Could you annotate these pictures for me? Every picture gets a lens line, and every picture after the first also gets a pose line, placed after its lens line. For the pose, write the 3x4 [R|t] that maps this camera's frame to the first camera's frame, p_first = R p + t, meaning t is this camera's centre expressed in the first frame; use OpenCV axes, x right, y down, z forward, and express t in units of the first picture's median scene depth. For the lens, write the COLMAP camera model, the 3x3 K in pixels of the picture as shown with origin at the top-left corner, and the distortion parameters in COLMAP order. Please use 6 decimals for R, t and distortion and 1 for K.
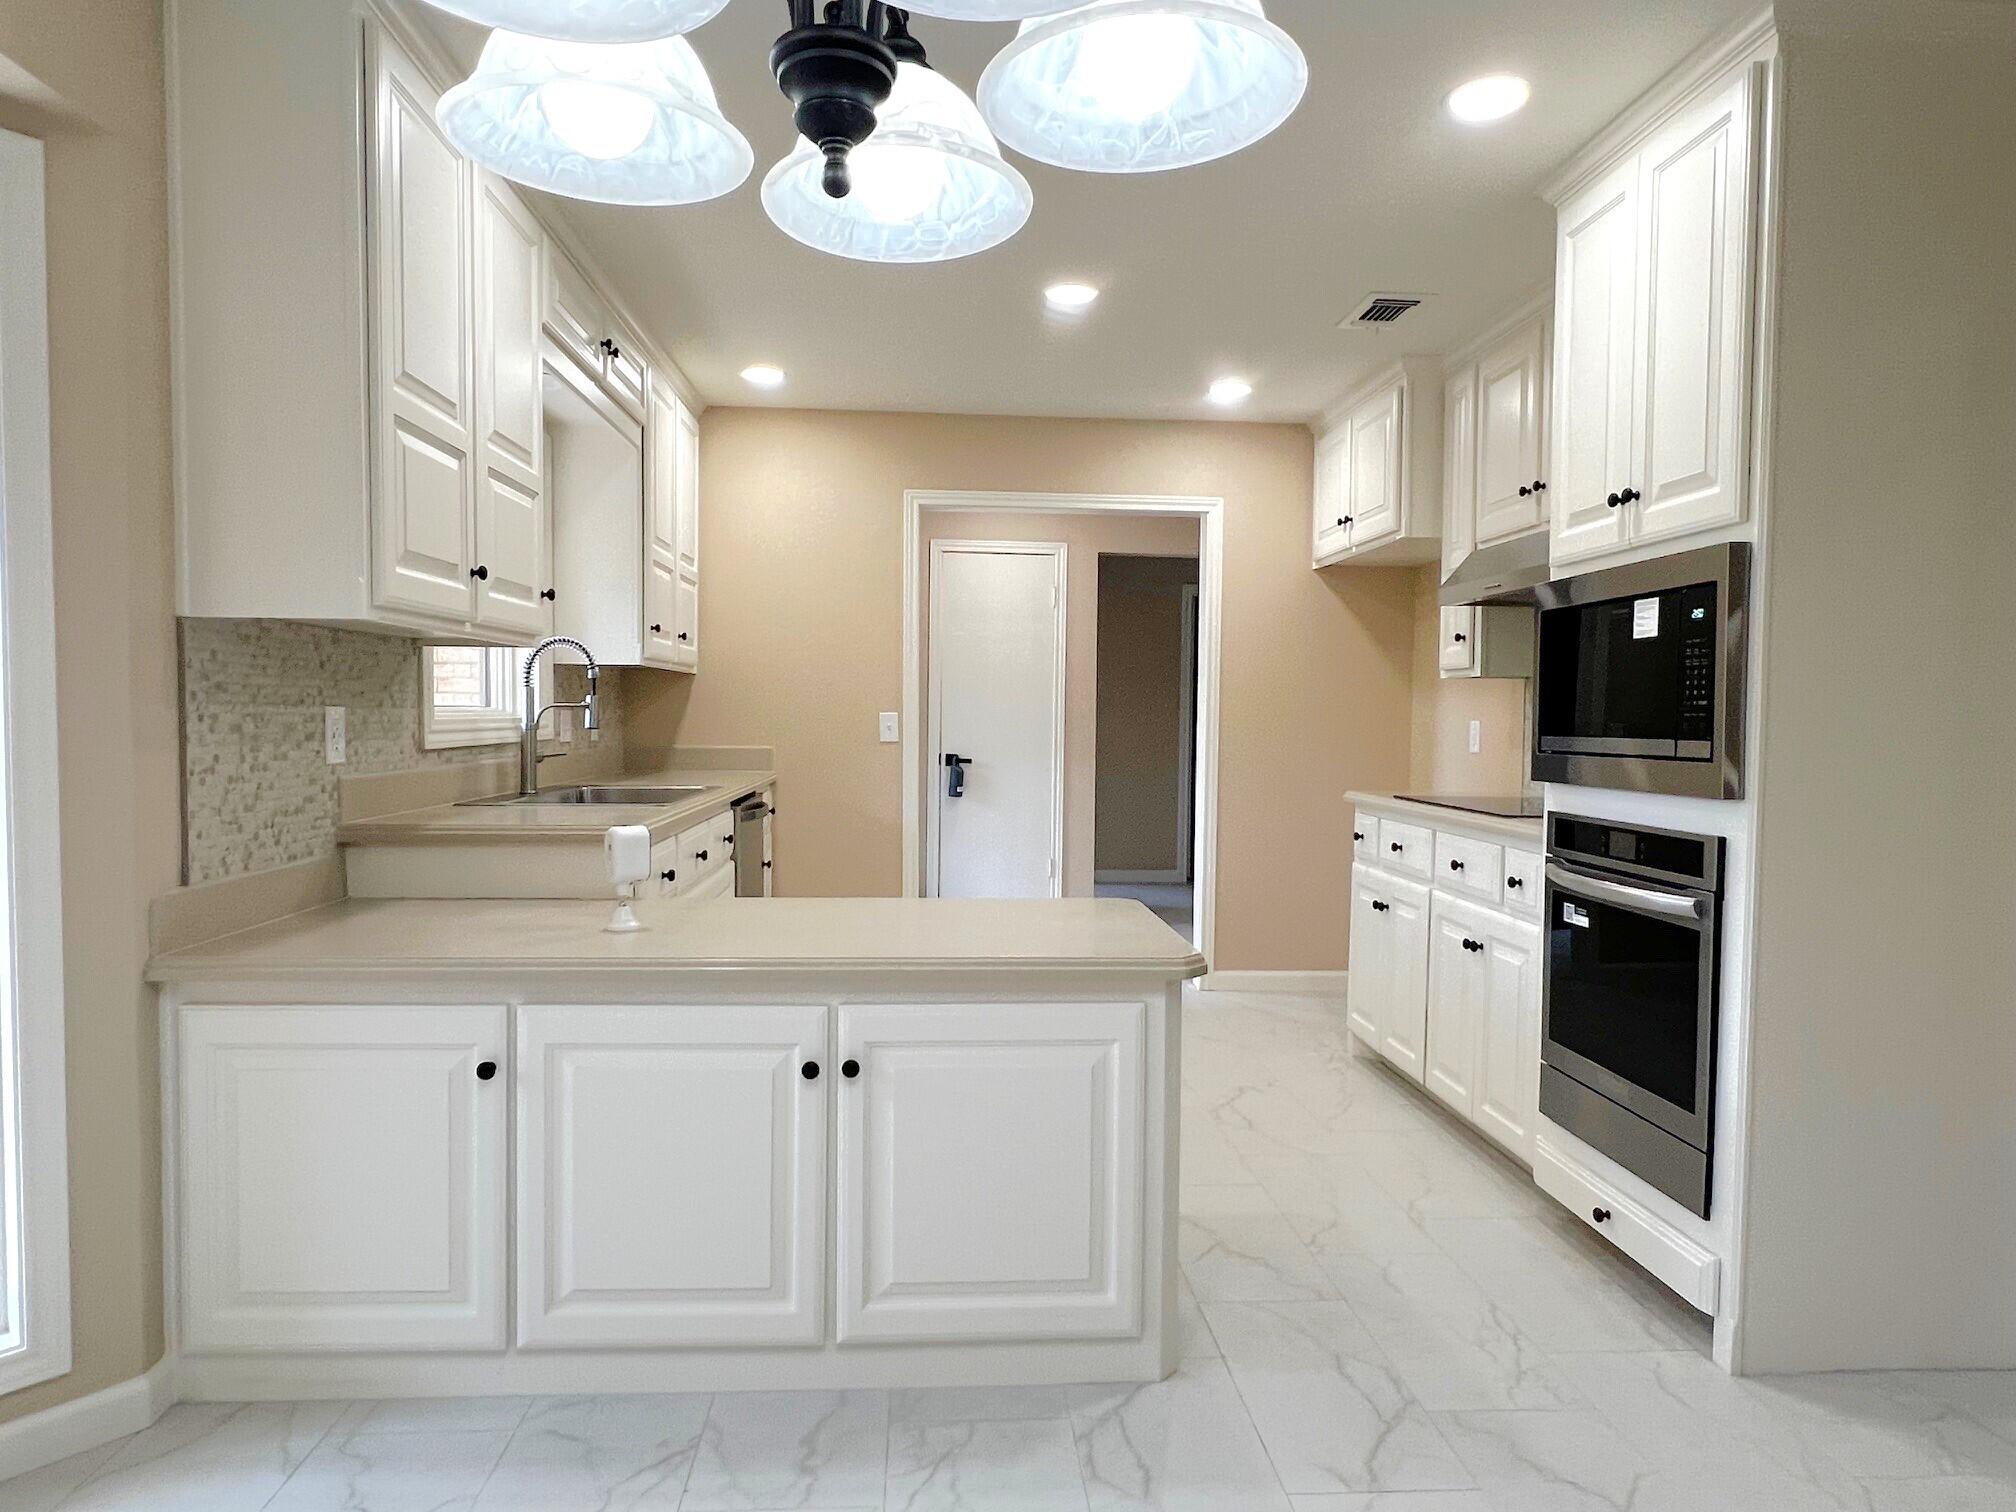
lens RADIAL K [[1203.7, 0, 998.6], [0, 1203.7, 766.1], [0, 0, 1]] dist [-0.002462, 0.001399]
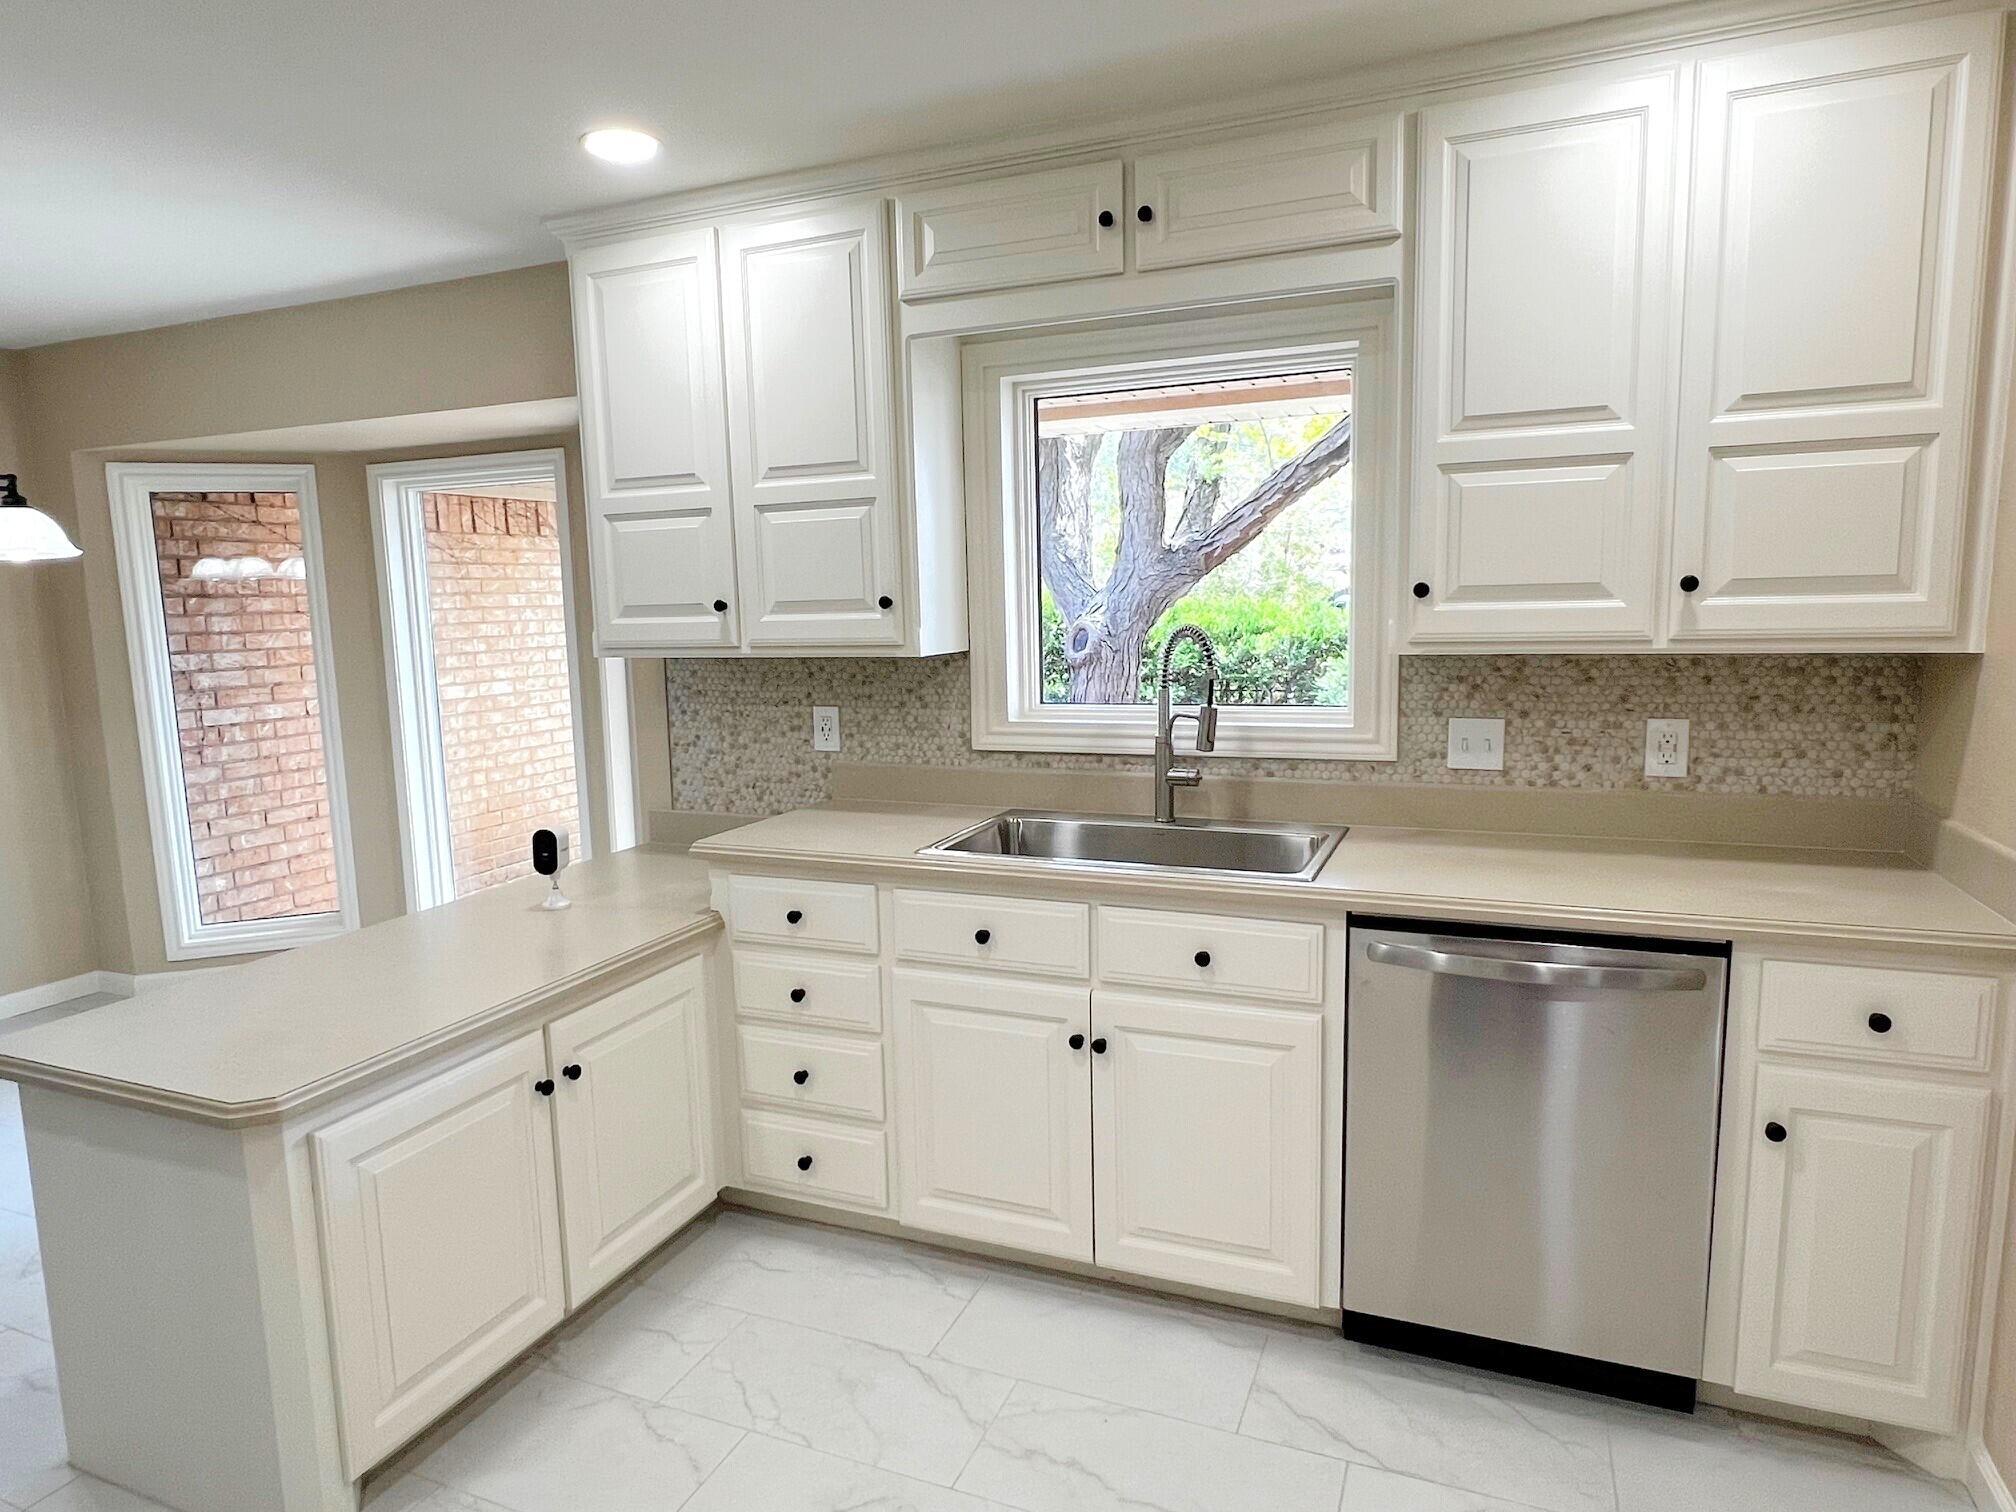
lens RADIAL K [[1203.7, 0, 998.6], [0, 1203.7, 766.1], [0, 0, 1]] dist [-0.002462, 0.001399]
pose [[-0.443157, 0.120608, -0.888294, 0.568756], [-0.022153, 0.989132, 0.145352, -0.197644], [0.896170, 0.084092, -0.435669, 1.929147]]
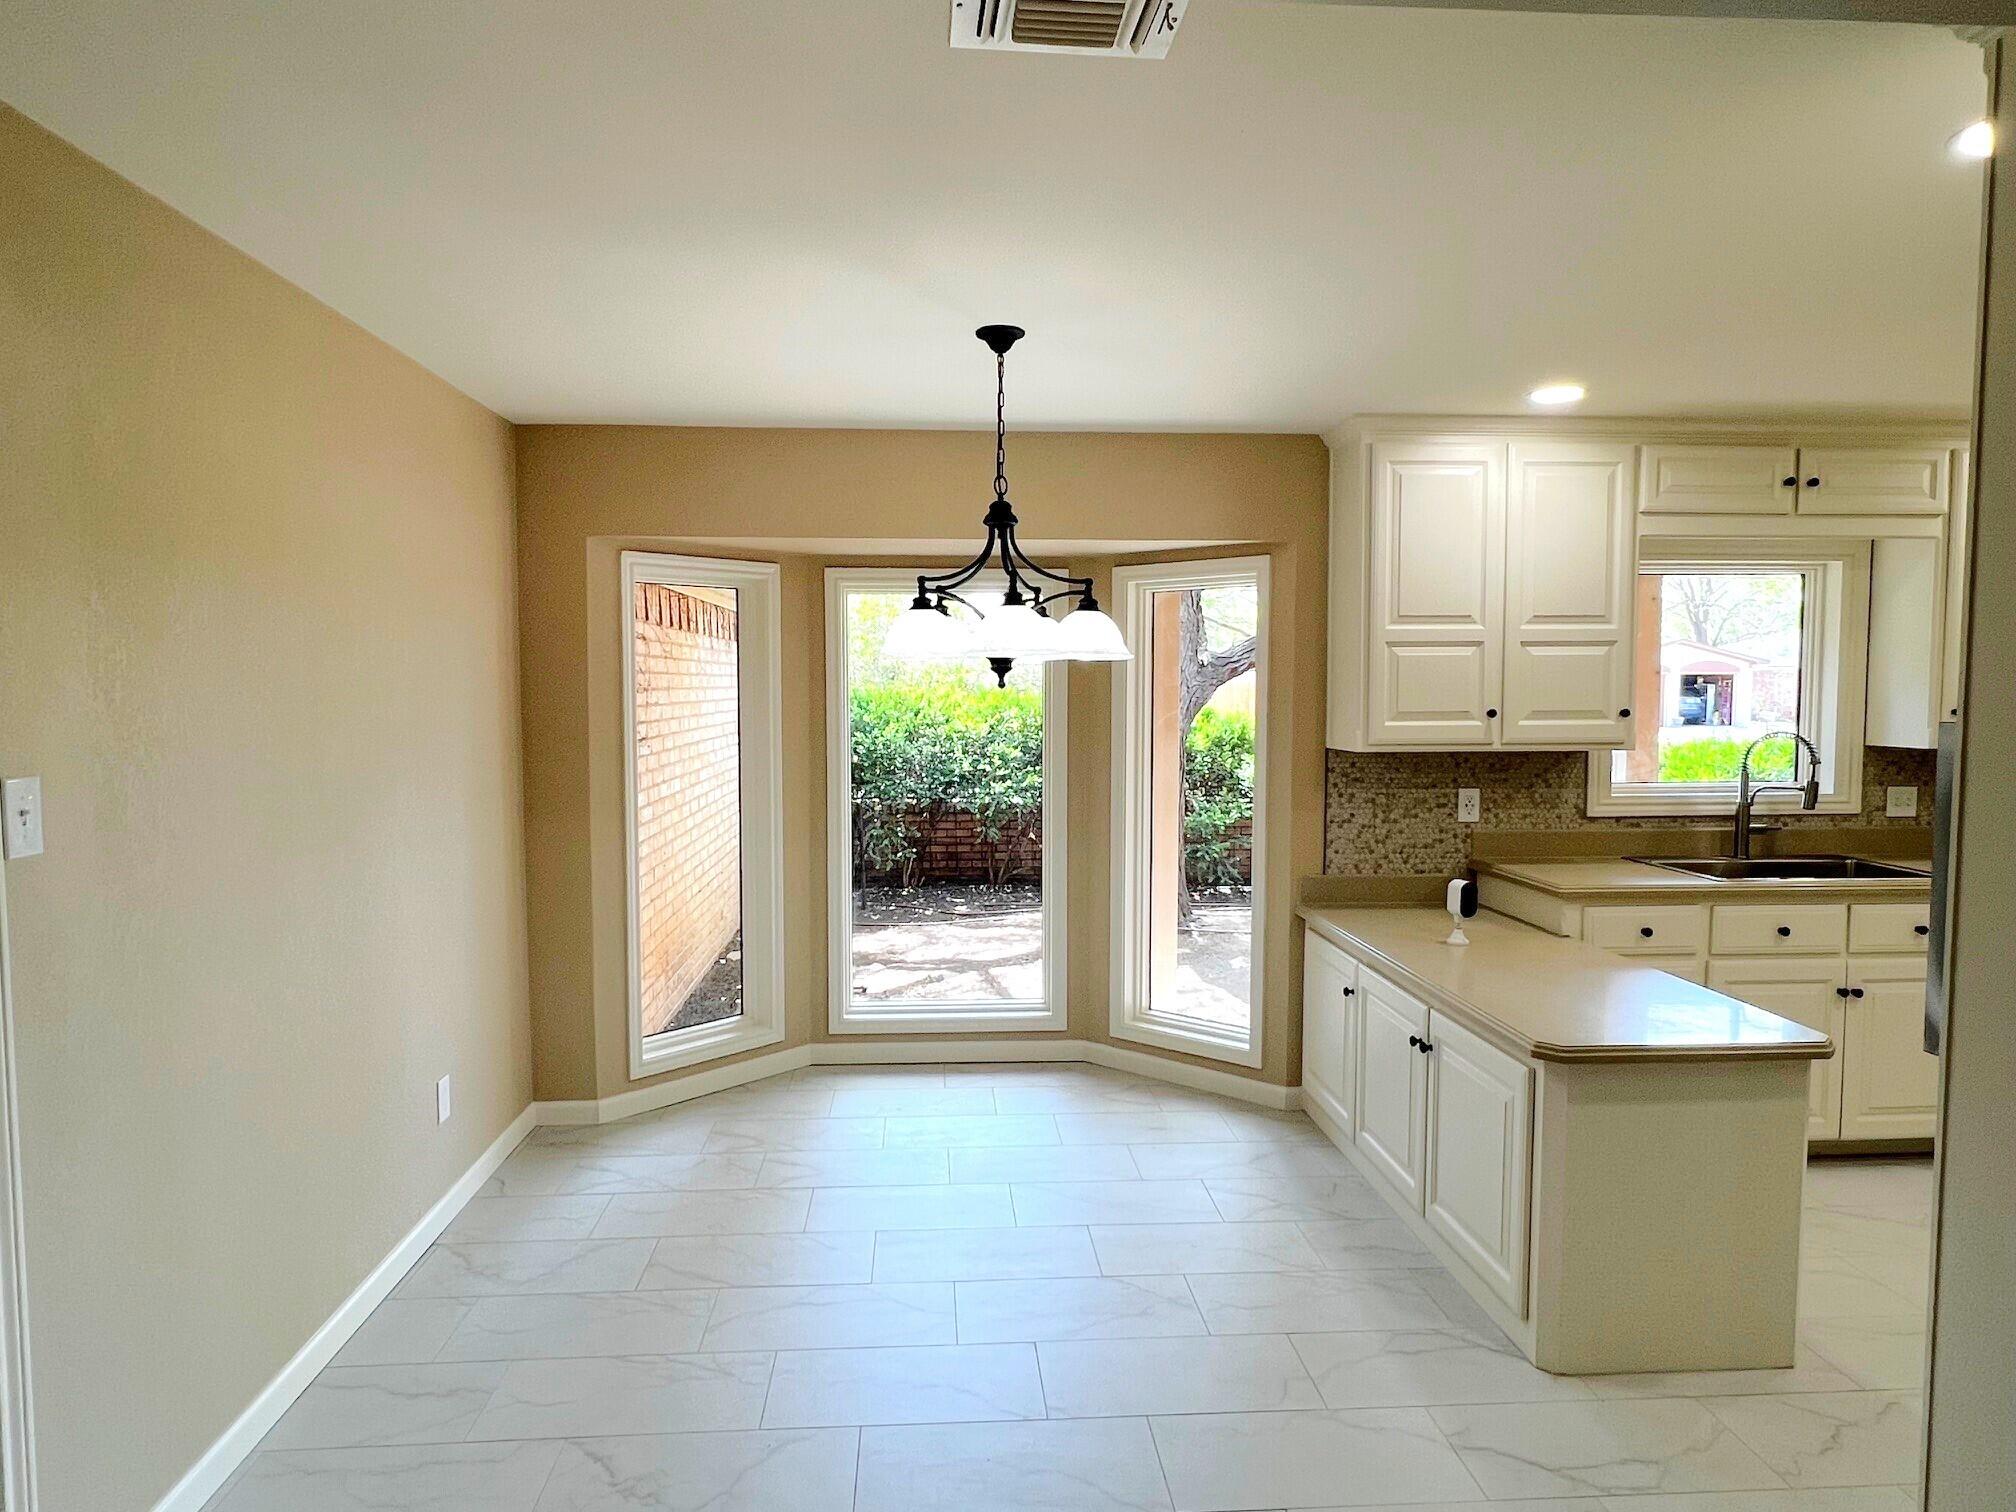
lens RADIAL K [[1203.7, 0, 998.6], [0, 1203.7, 766.1], [0, 0, 1]] dist [-0.002462, 0.001399]
pose [[-0.000029, 0.048184, -0.998838, 1.277788], [-0.041857, 0.997963, 0.048143, -0.150932], [0.999124, 0.041810, 0.001988, 0.370293]]
